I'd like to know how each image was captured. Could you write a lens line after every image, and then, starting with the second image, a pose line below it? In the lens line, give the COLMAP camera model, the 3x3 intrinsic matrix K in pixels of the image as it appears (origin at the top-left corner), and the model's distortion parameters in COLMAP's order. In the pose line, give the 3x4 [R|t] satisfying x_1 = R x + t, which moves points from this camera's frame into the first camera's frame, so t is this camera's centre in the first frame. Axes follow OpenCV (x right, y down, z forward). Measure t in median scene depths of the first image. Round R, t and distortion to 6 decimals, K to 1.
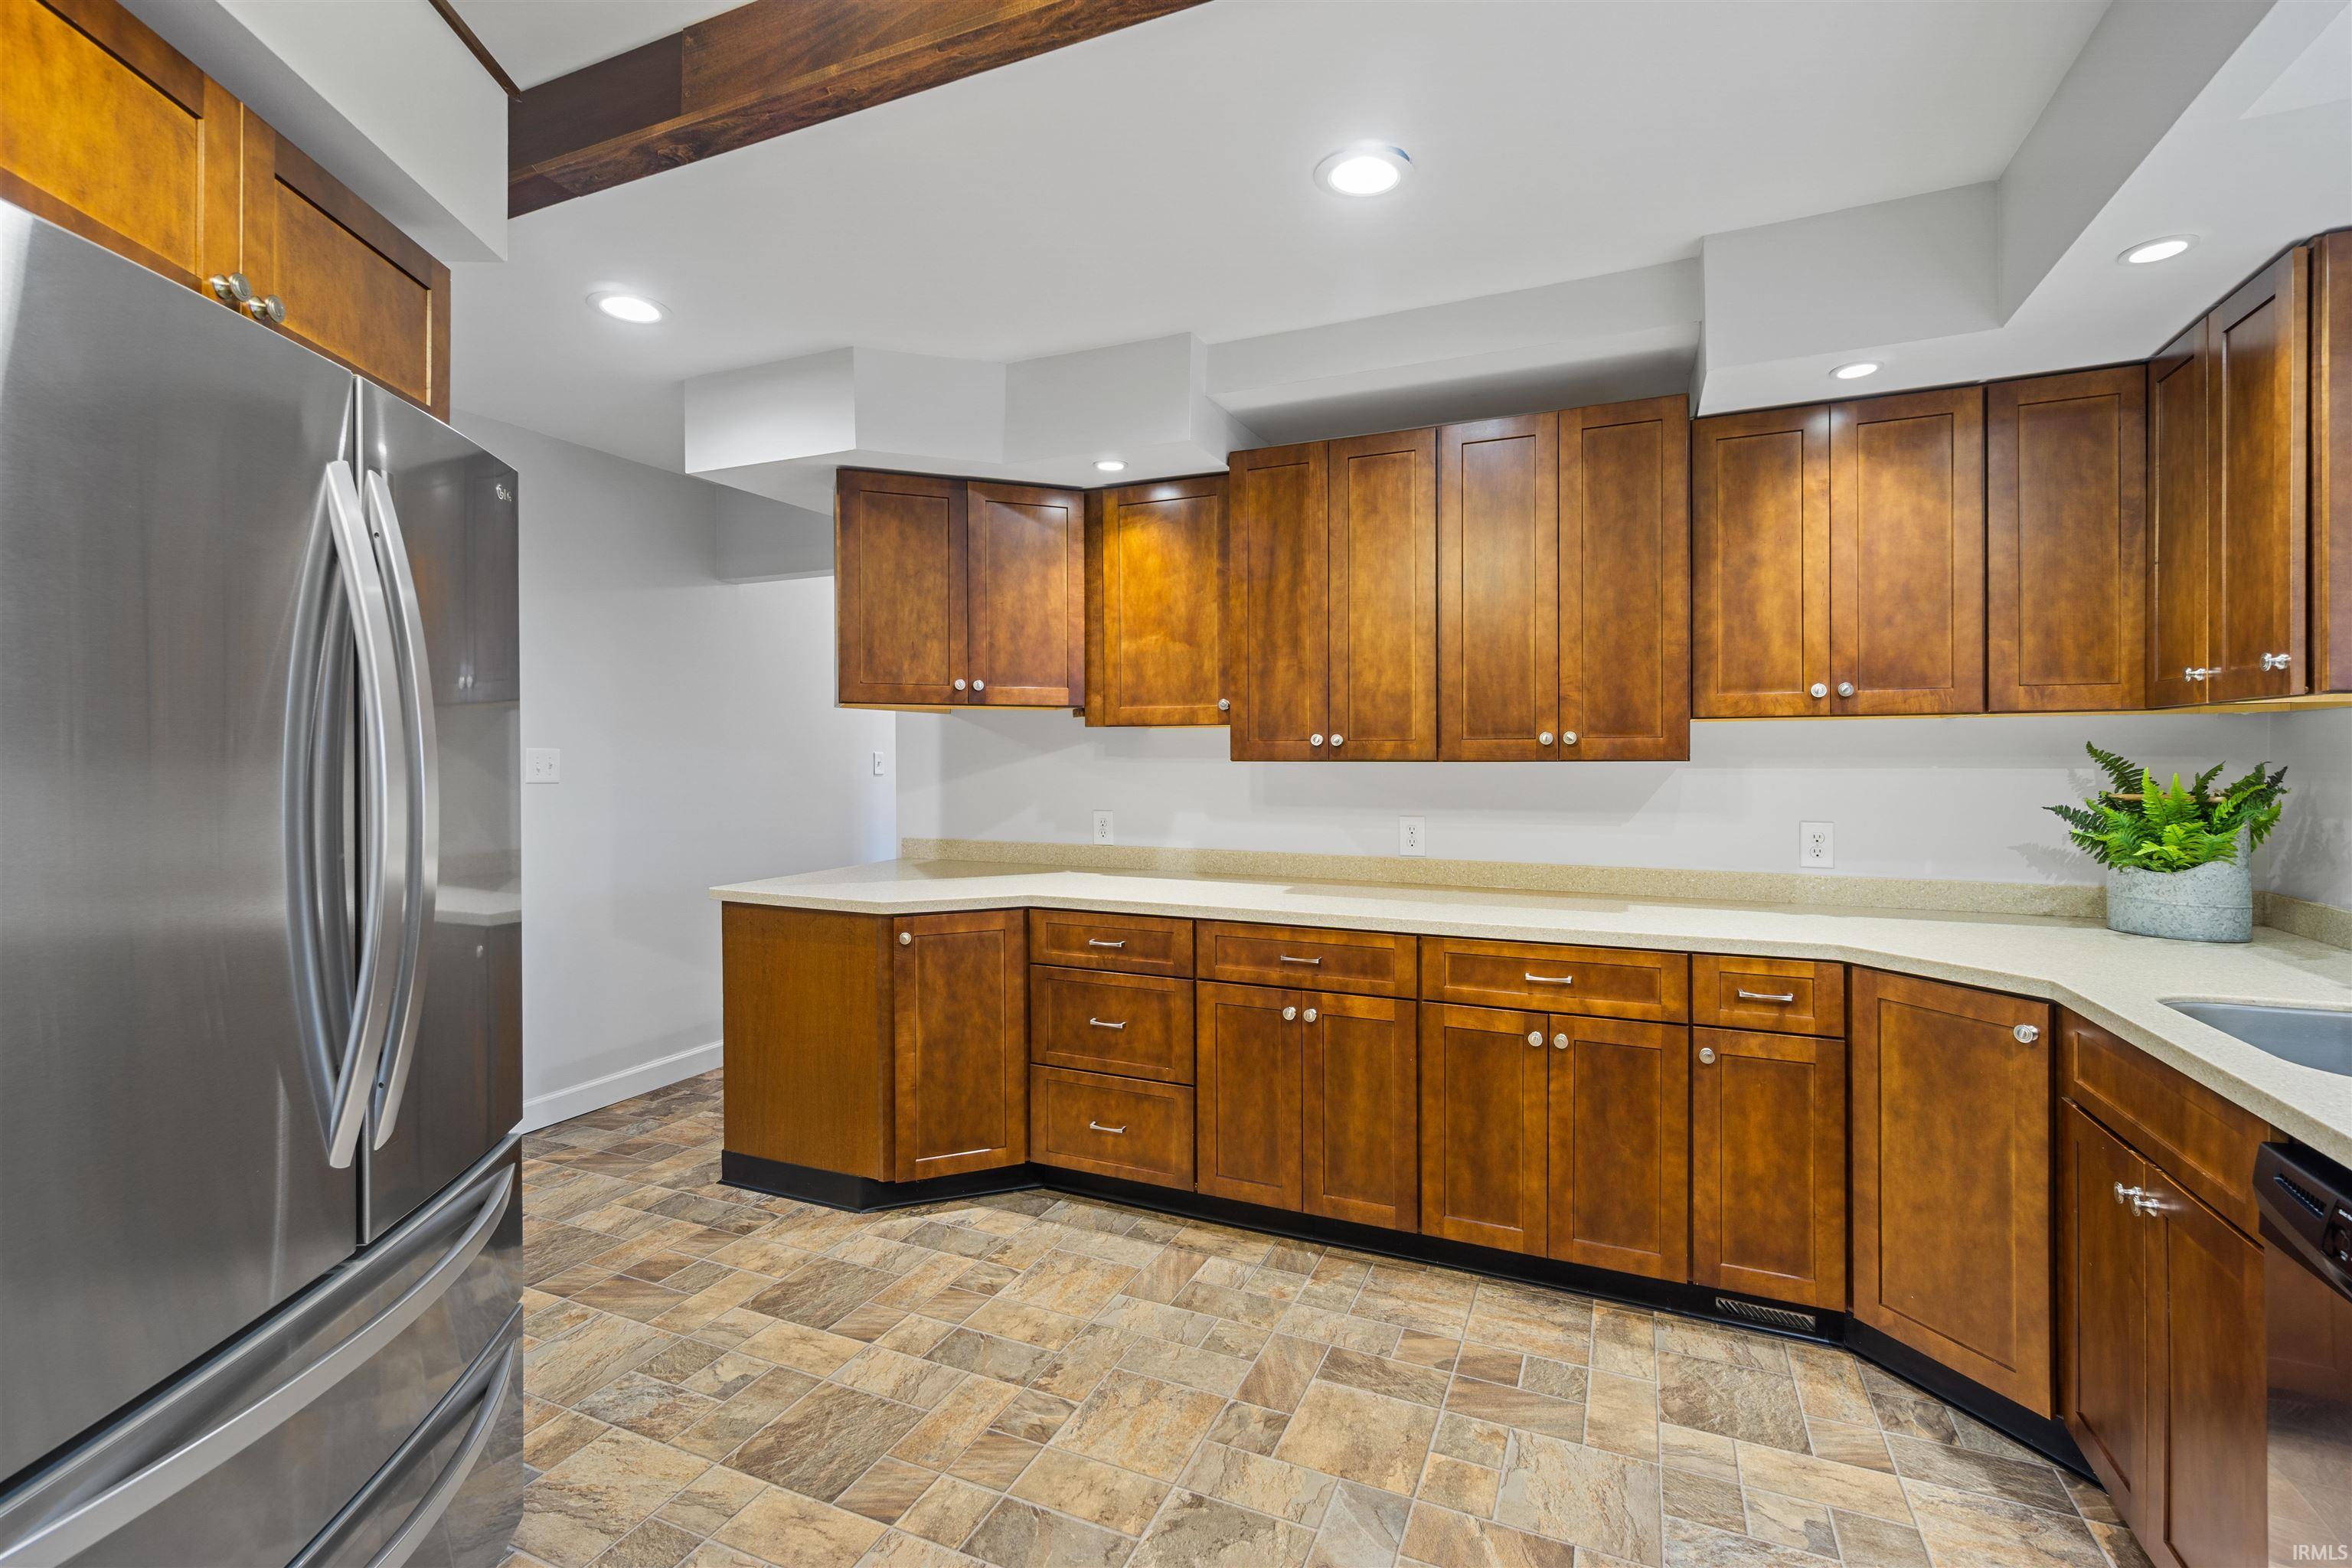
lens RADIAL K [[1047.8, 0, 1174.9], [0, 1047.8, 778.1], [0, 0, 1]] dist [0.002309, -0.000895]
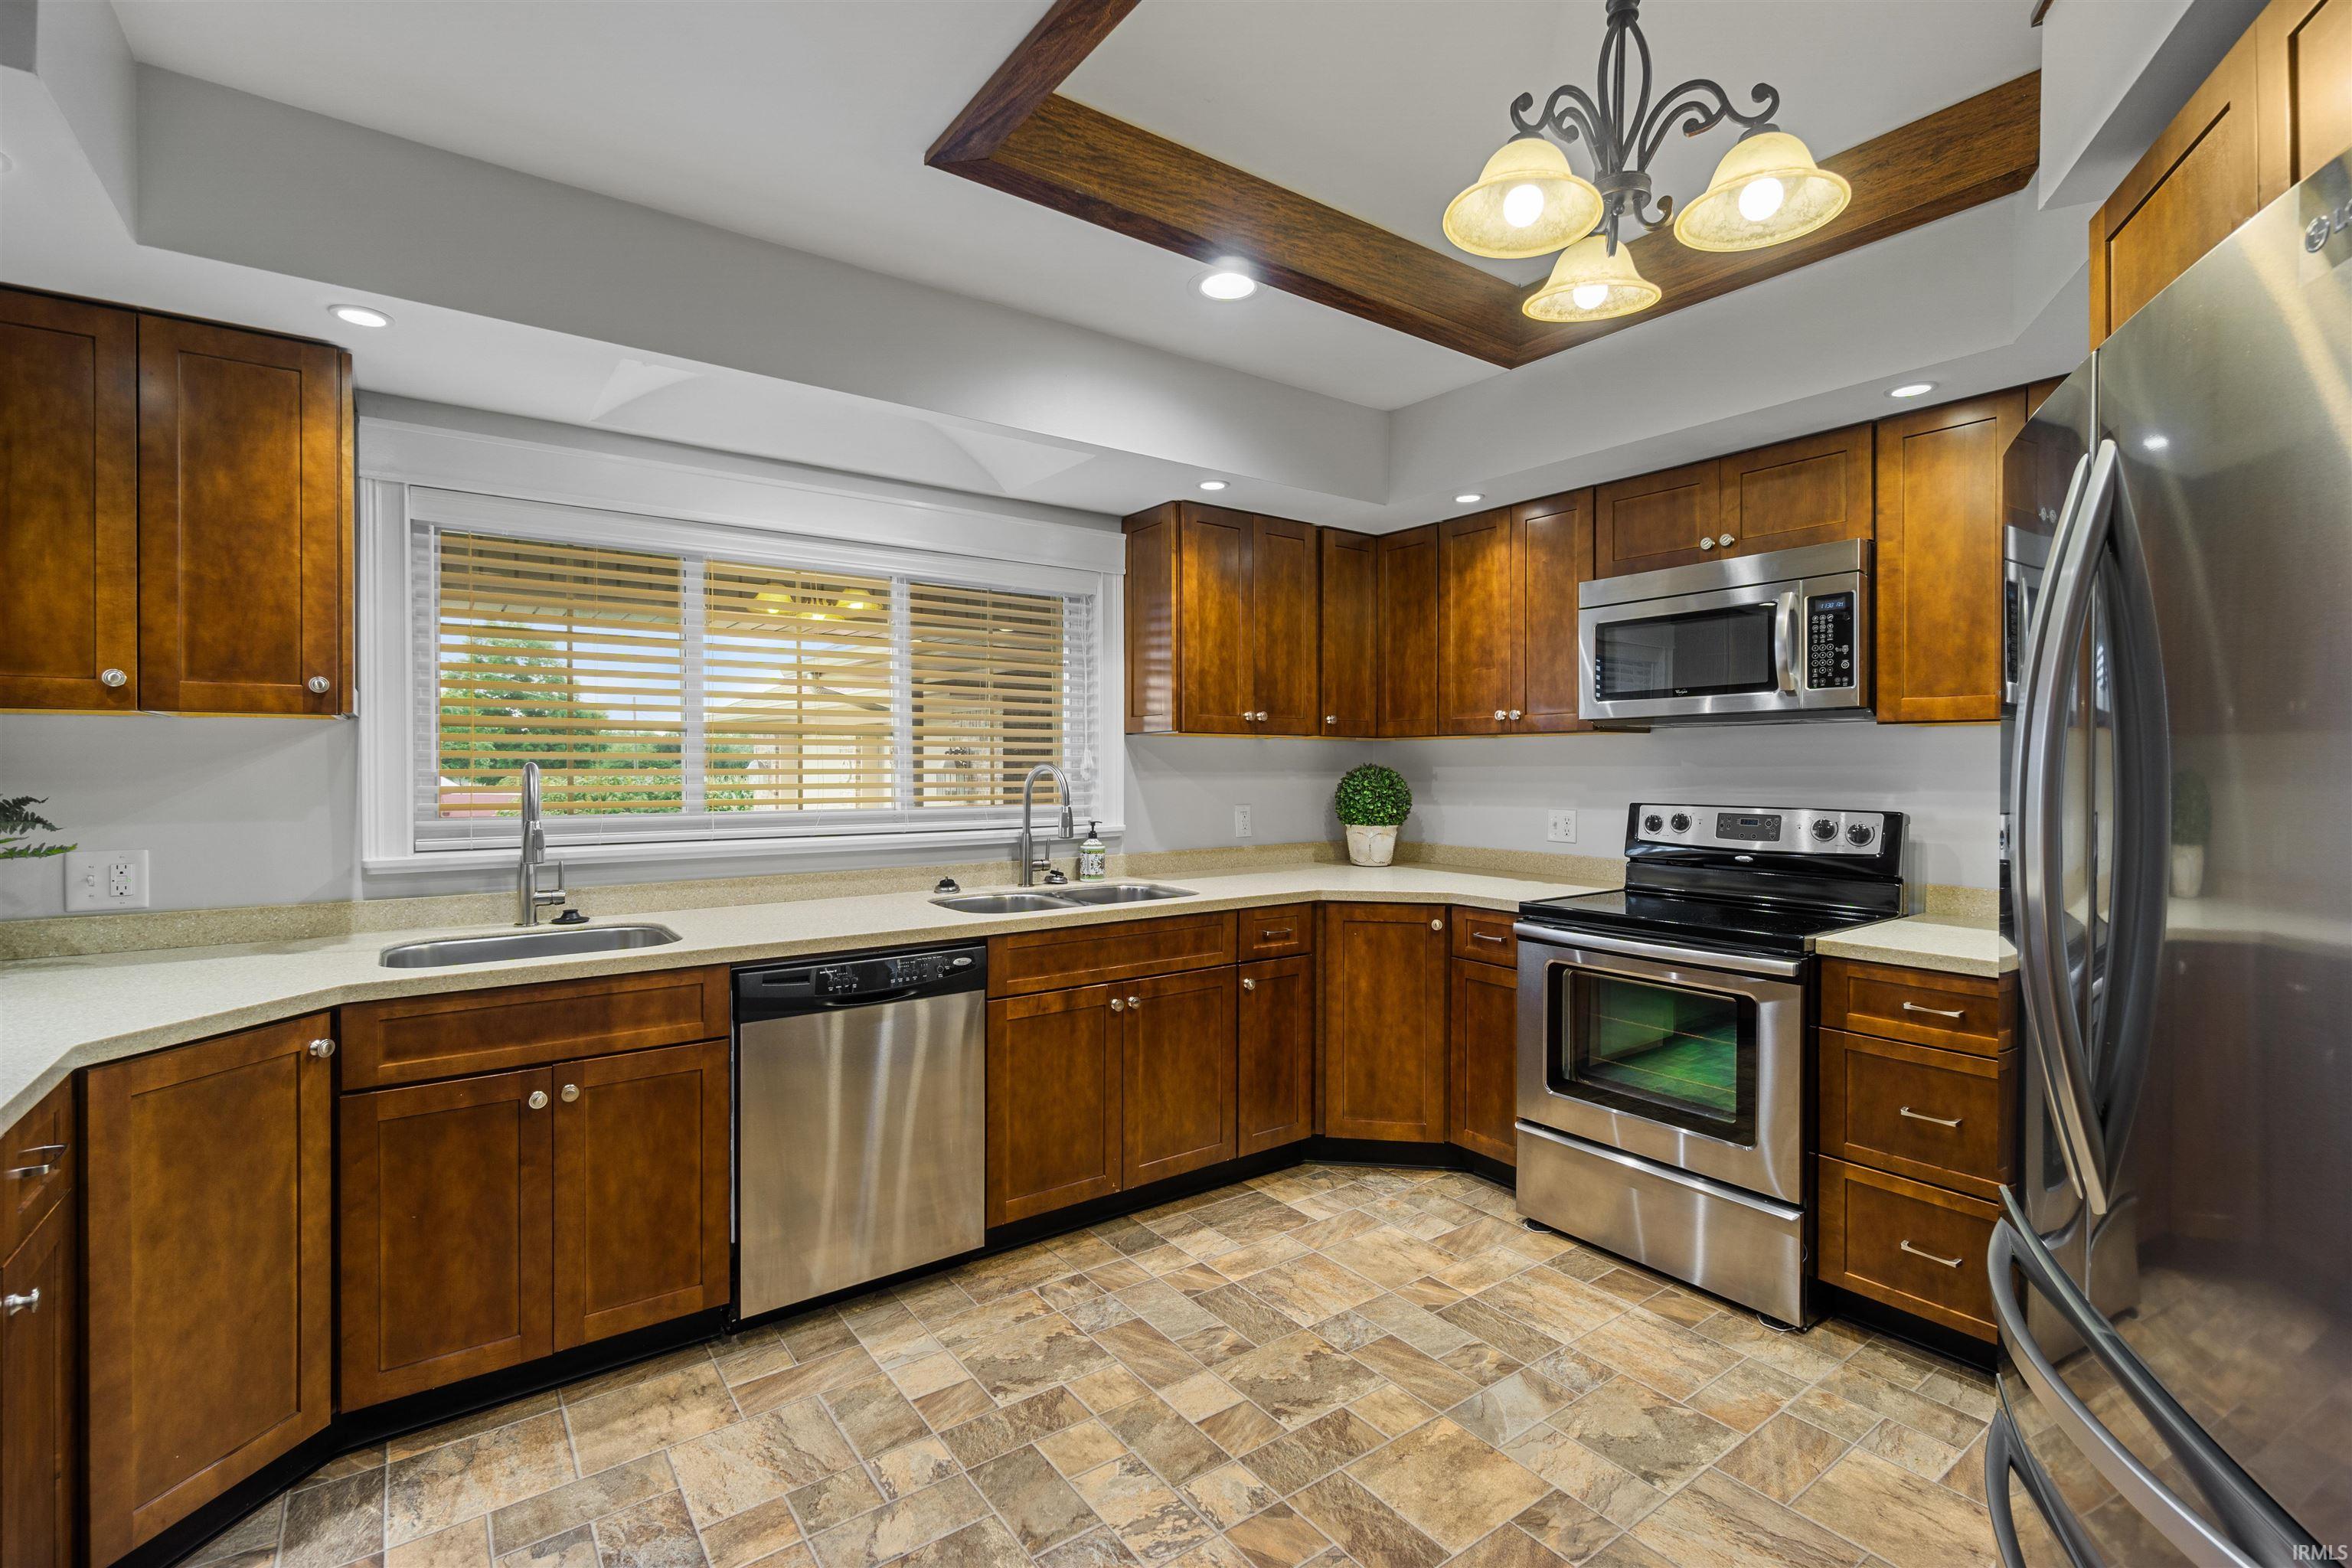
lens RADIAL K [[1047.8, 0, 1173.2], [0, 1047.8, 779.1], [0, 0, 1]] dist [0.002309, -0.000895]
pose [[-0.863162, -0.005027, 0.504902, -0.084192], [-0.001242, 0.999969, 0.007833, -0.011924], [-0.504925, 0.006134, -0.863141, 1.912415]]
